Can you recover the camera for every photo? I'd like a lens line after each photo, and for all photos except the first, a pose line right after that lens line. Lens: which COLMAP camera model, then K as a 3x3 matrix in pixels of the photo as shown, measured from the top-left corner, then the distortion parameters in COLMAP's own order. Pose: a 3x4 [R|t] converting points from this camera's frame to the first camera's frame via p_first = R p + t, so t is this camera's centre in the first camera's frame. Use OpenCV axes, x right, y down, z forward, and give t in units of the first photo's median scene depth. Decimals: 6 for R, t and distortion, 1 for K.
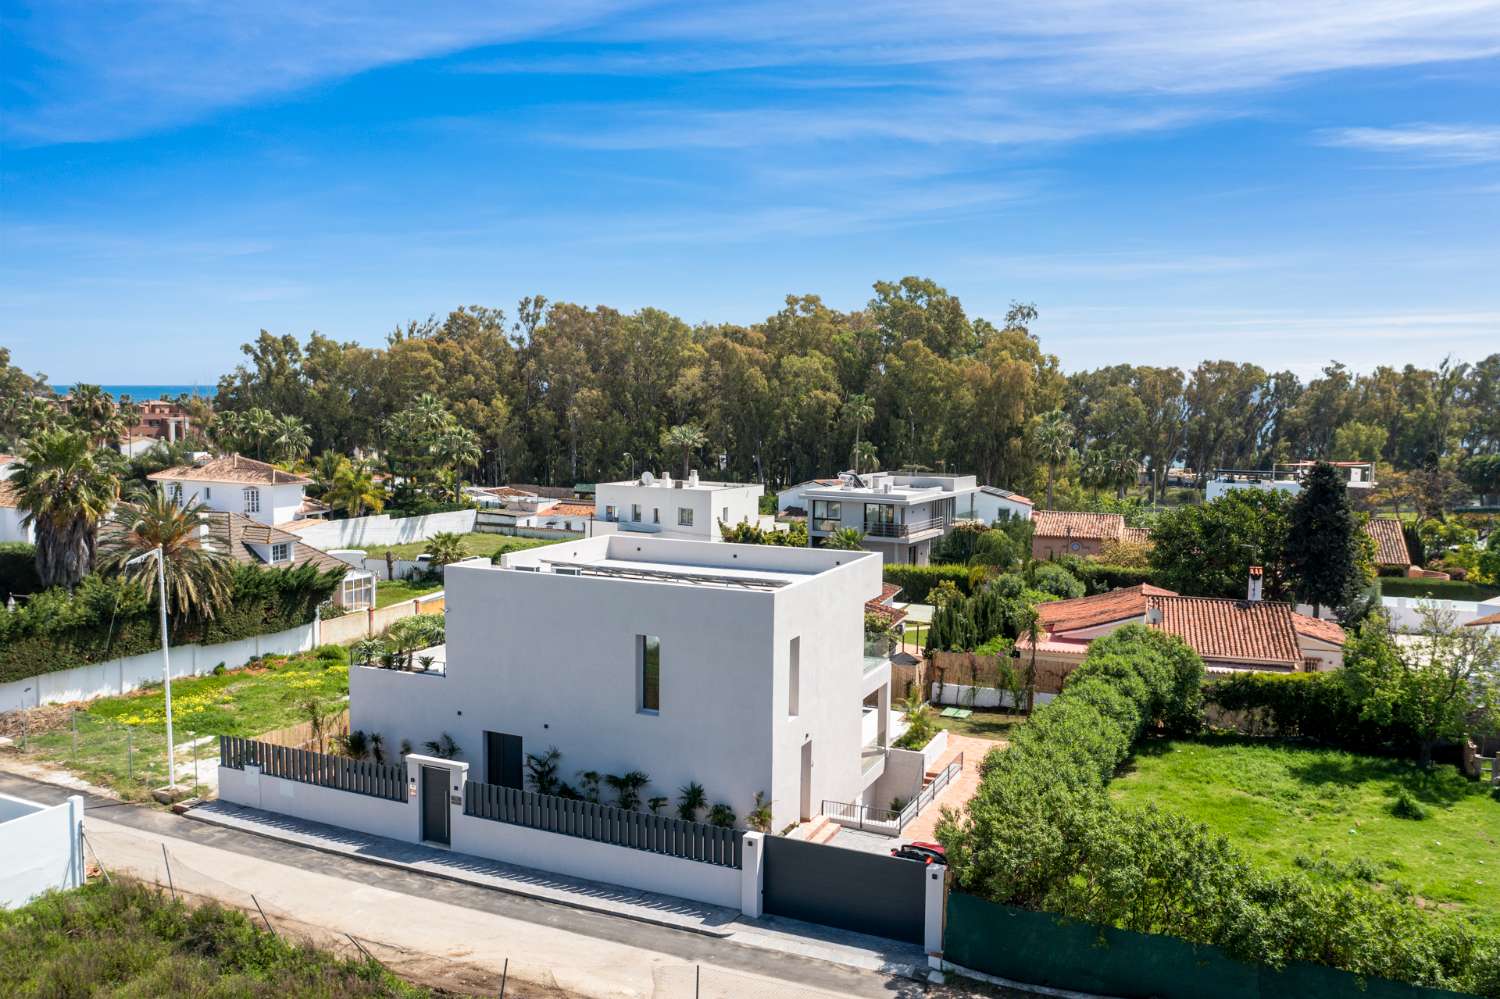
lens RADIAL K [[1167.5, 0, 746.9], [0, 1167.5, 495.7], [0, 0, 1]] dist [-0.024025, 0.005340]
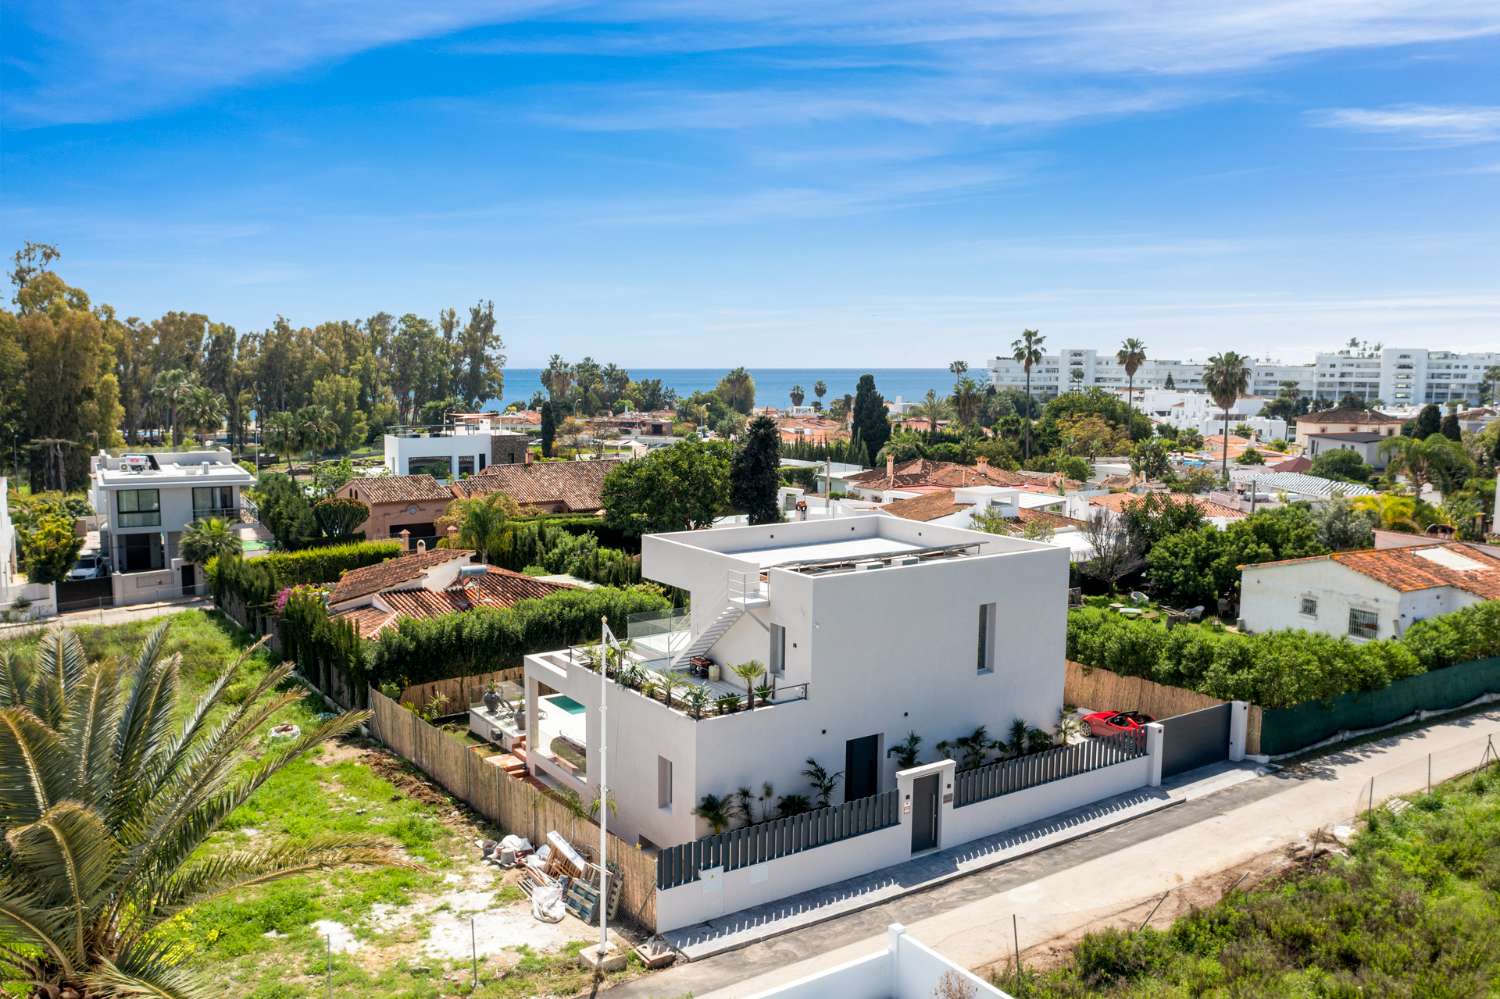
lens RADIAL K [[1167.5, 0, 746.7], [0, 1167.5, 502.7], [0, 0, 1]] dist [-0.024025, 0.005340]
pose [[0.516390, -0.105637, 0.849813, -1.157995], [0.060125, 0.994386, 0.087073, -0.090410], [-0.854240, 0.006131, 0.519842, 0.615927]]
